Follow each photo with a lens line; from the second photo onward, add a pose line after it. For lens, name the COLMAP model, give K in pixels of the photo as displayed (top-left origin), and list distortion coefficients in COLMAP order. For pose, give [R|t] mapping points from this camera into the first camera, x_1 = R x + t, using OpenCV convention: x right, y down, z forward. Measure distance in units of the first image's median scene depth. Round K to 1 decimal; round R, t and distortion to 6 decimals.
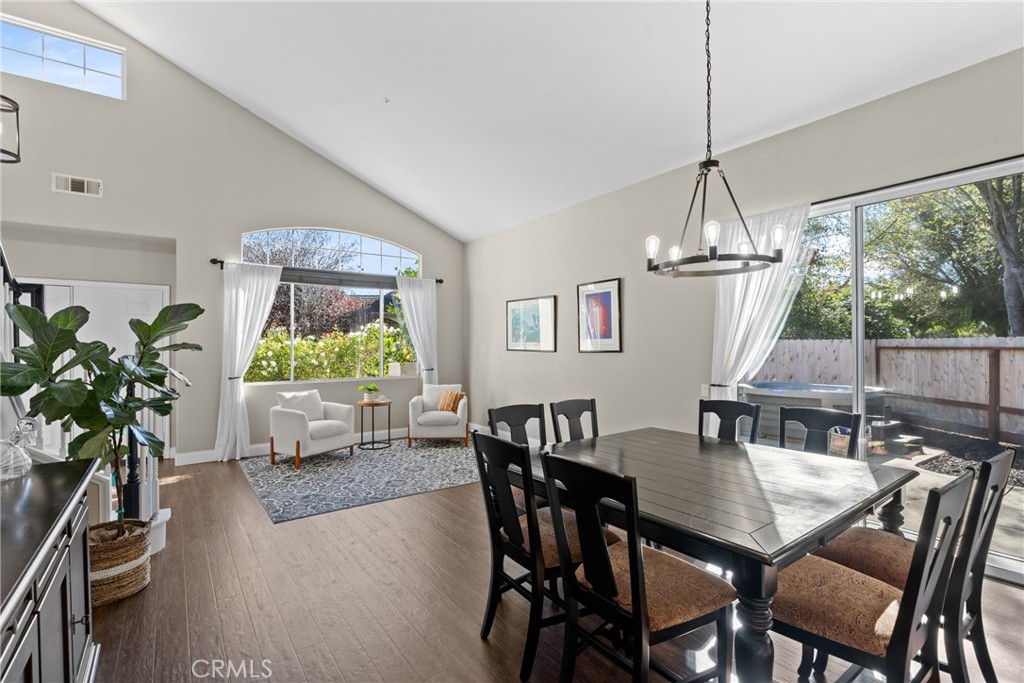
lens RADIAL K [[466.3, 0, 509.1], [0, 466.3, 347.9], [0, 0, 1]] dist [-0.008865, 0.004347]
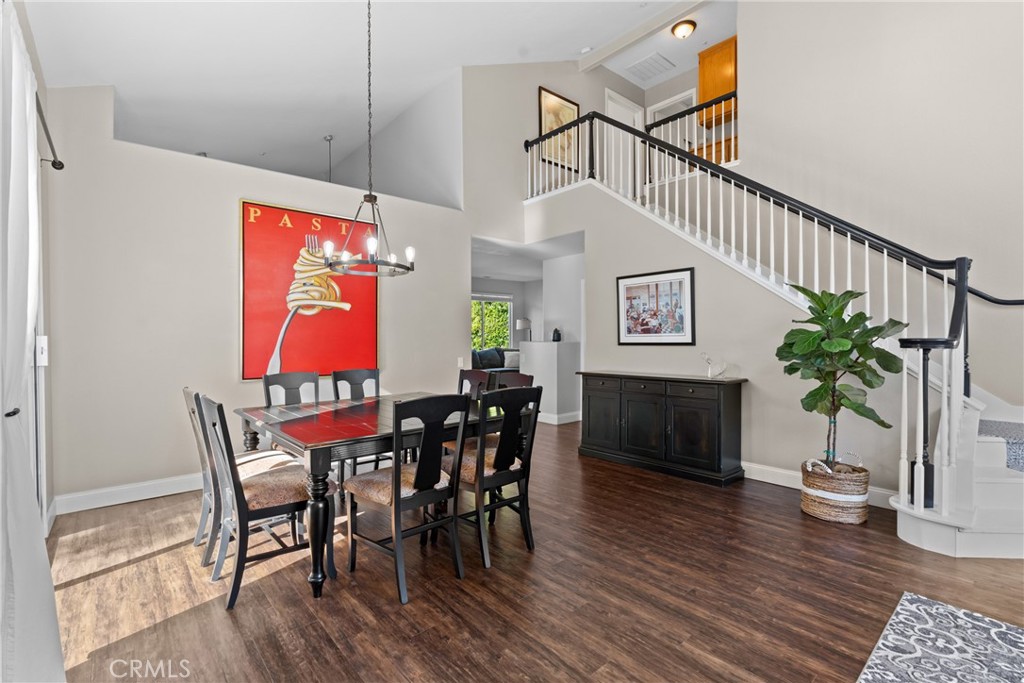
lens RADIAL K [[466.3, 0, 510.8], [0, 466.3, 340.3], [0, 0, 1]] dist [-0.008865, 0.004347]
pose [[-0.996698, 0.007738, -0.080827, 0.054609], [0.007137, 0.999945, 0.007727, 0.017796], [0.080882, 0.007124, -0.996698, 1.119240]]
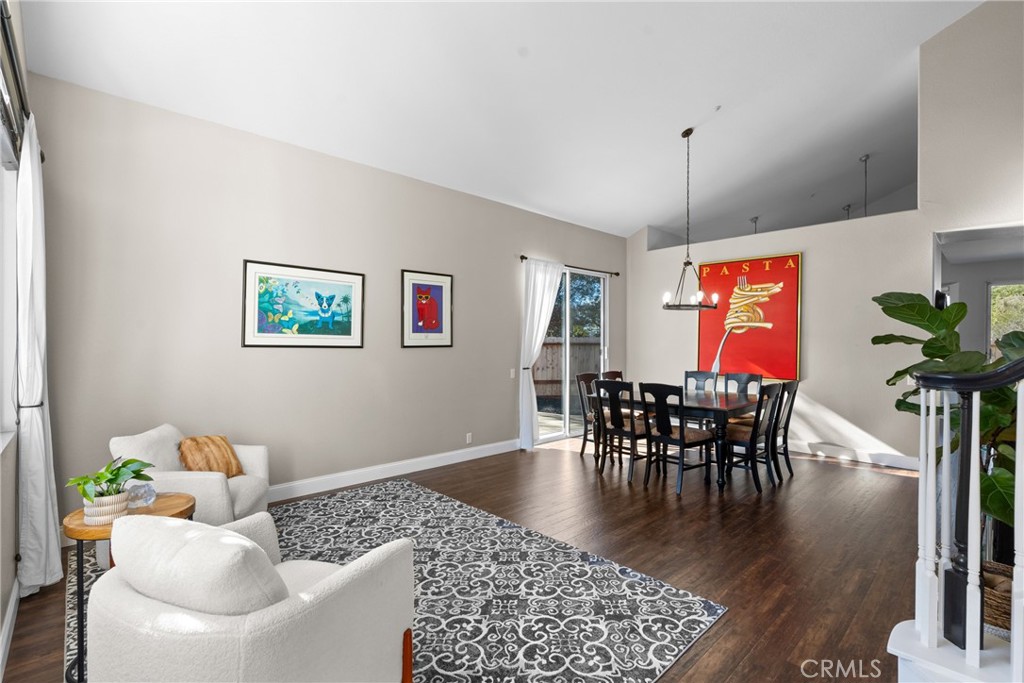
lens RADIAL K [[466.3, 0, 510.3], [0, 466.3, 344.0], [0, 0, 1]] dist [-0.008865, 0.004347]
pose [[-0.132375, -0.003794, 0.991192, -0.790145], [-0.001148, 0.999993, 0.003675, -0.000851], [-0.991199, -0.000652, -0.132378, 0.984509]]
